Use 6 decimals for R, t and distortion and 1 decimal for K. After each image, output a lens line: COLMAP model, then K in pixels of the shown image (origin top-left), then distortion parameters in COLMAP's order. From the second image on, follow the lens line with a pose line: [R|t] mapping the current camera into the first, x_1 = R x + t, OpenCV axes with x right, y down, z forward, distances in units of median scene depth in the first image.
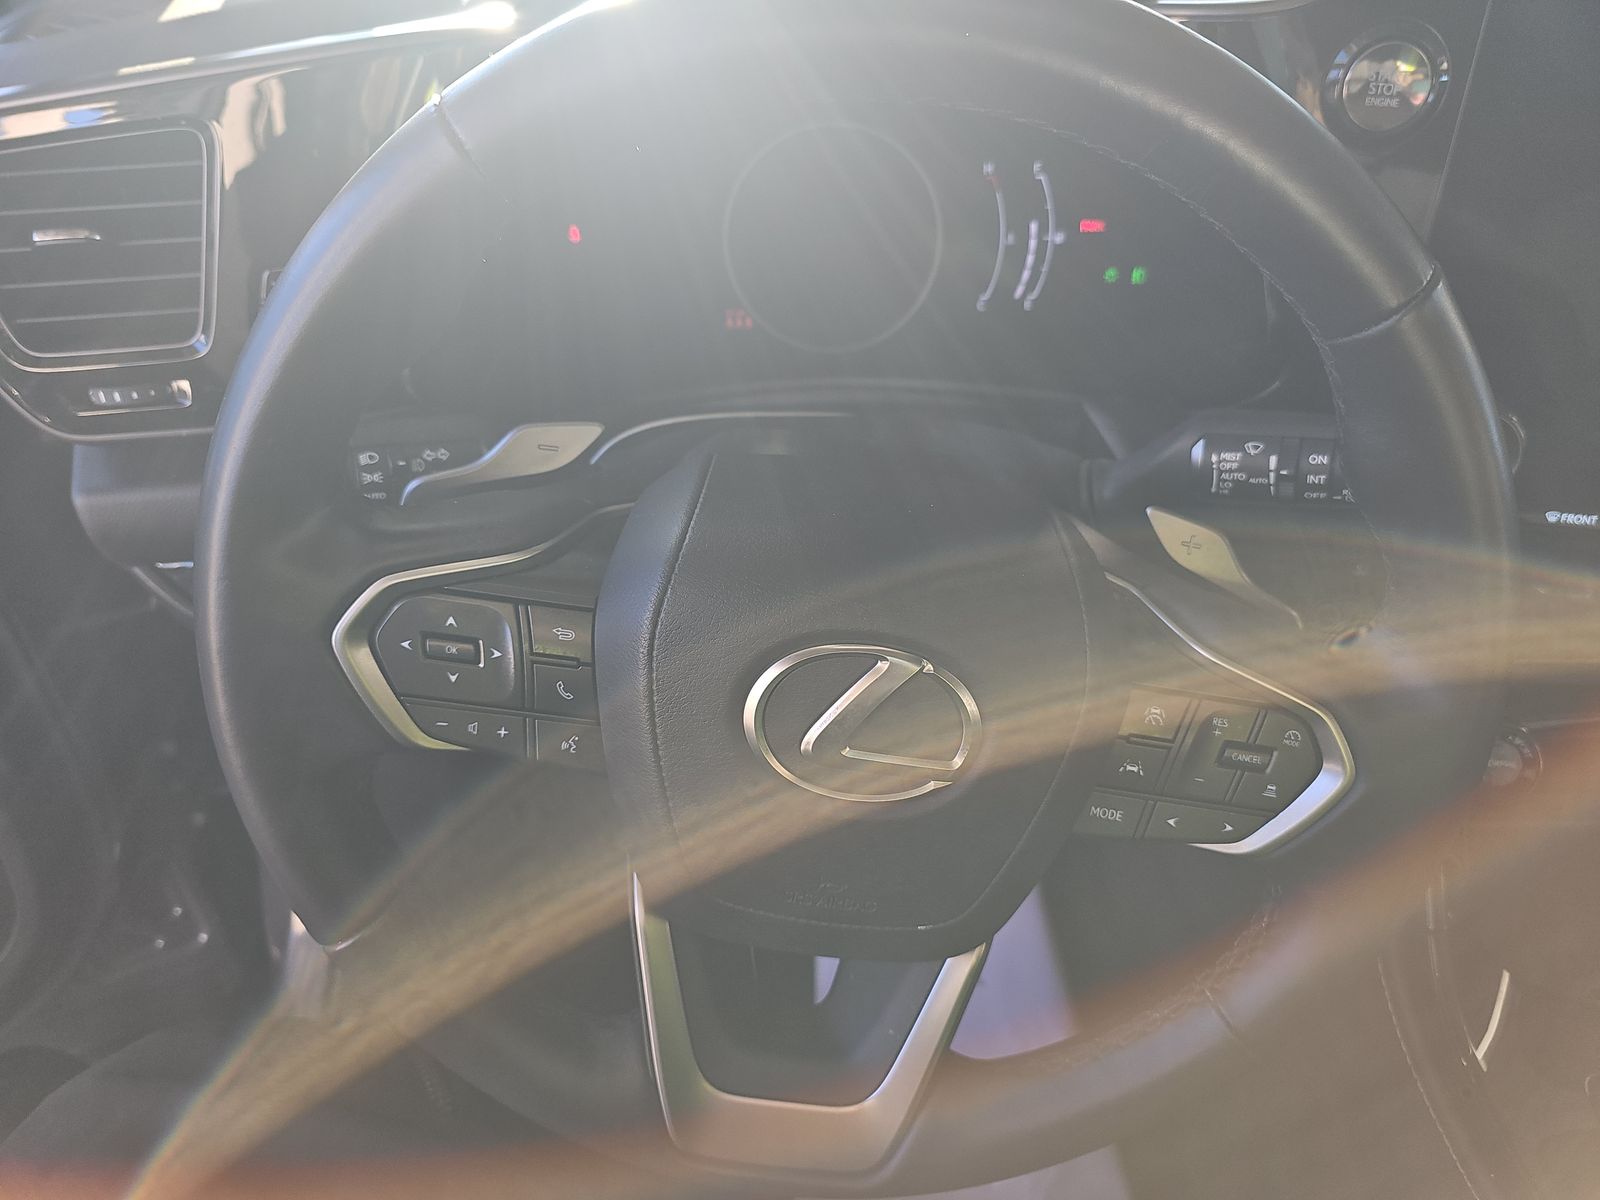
lens RADIAL K [[1070.4, 0, 806.3], [0, 1070.4, 605.6], [0, 0, 1]] dist [0.061627, -0.062713]
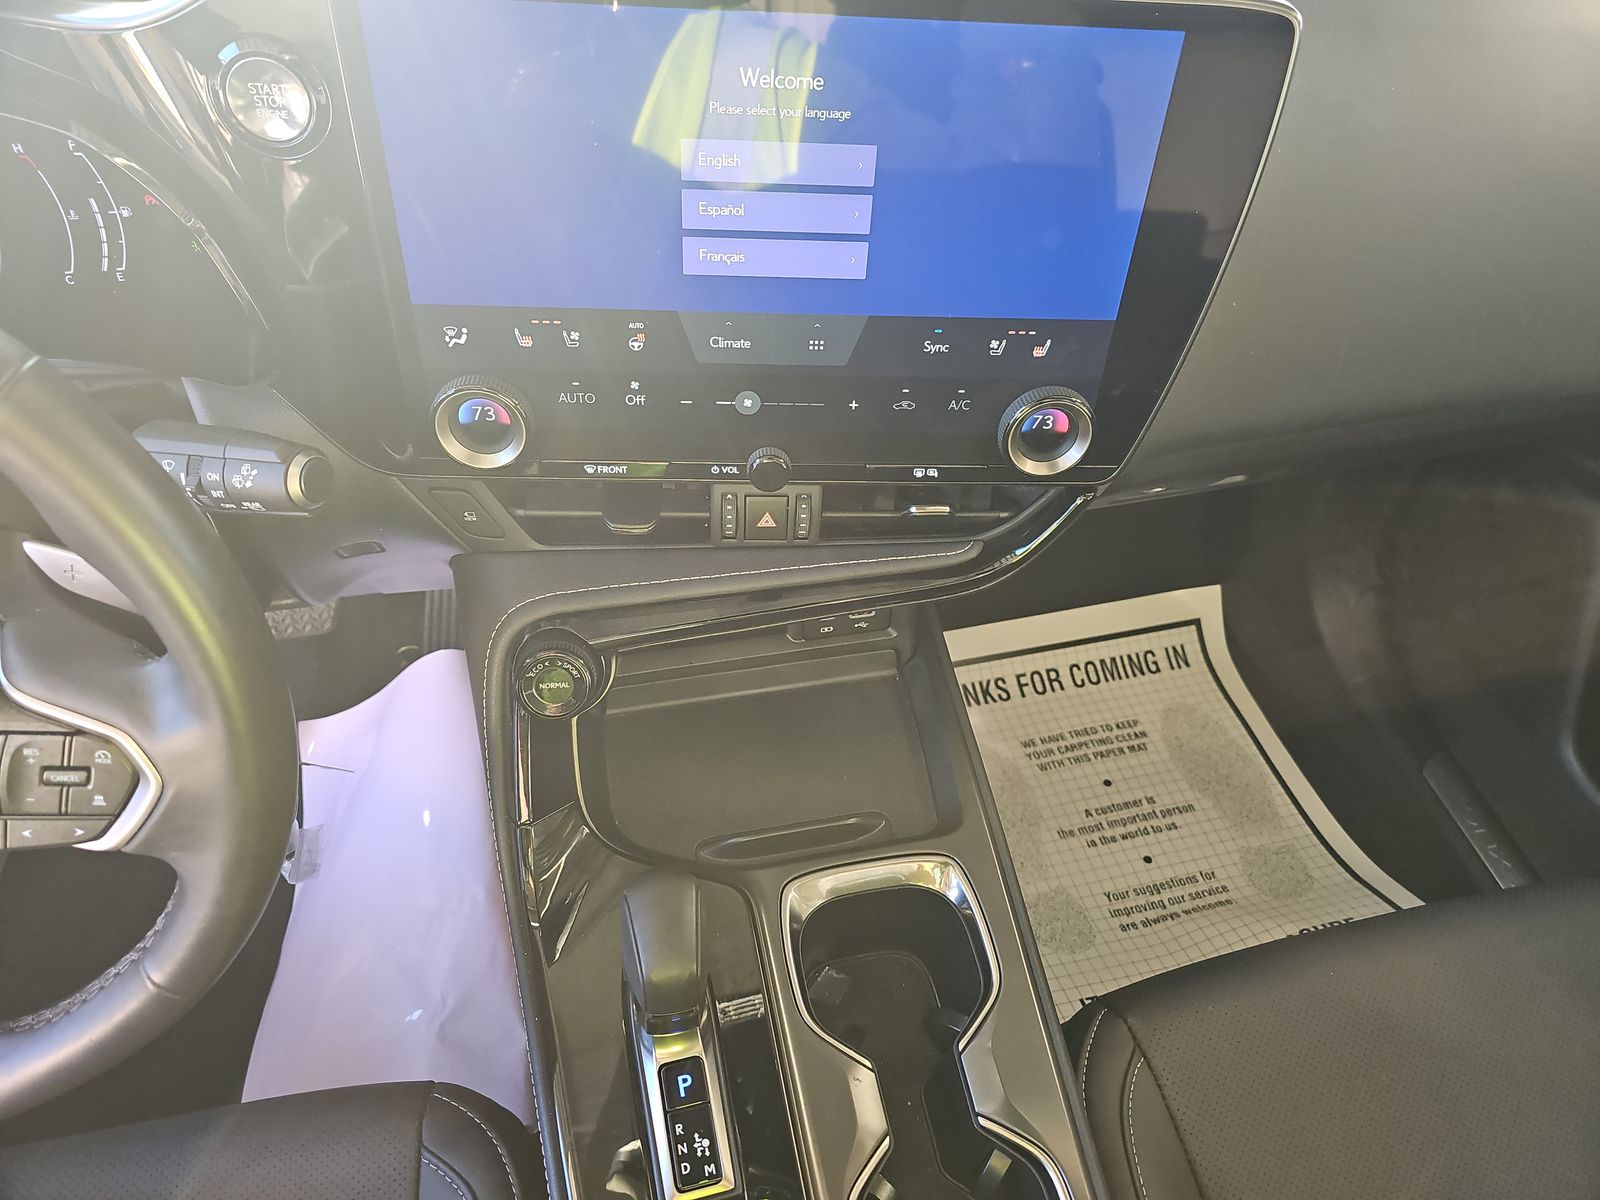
lens RADIAL K [[1070.4, 0, 806.3], [0, 1070.4, 605.6], [0, 0, 1]] dist [0.061627, -0.062713]
pose [[0.982618, -0.106632, 0.151961, 0.740820], [0.075402, 0.977261, 0.198183, -0.151831], [-0.169638, -0.183280, 0.968314, -0.168011]]
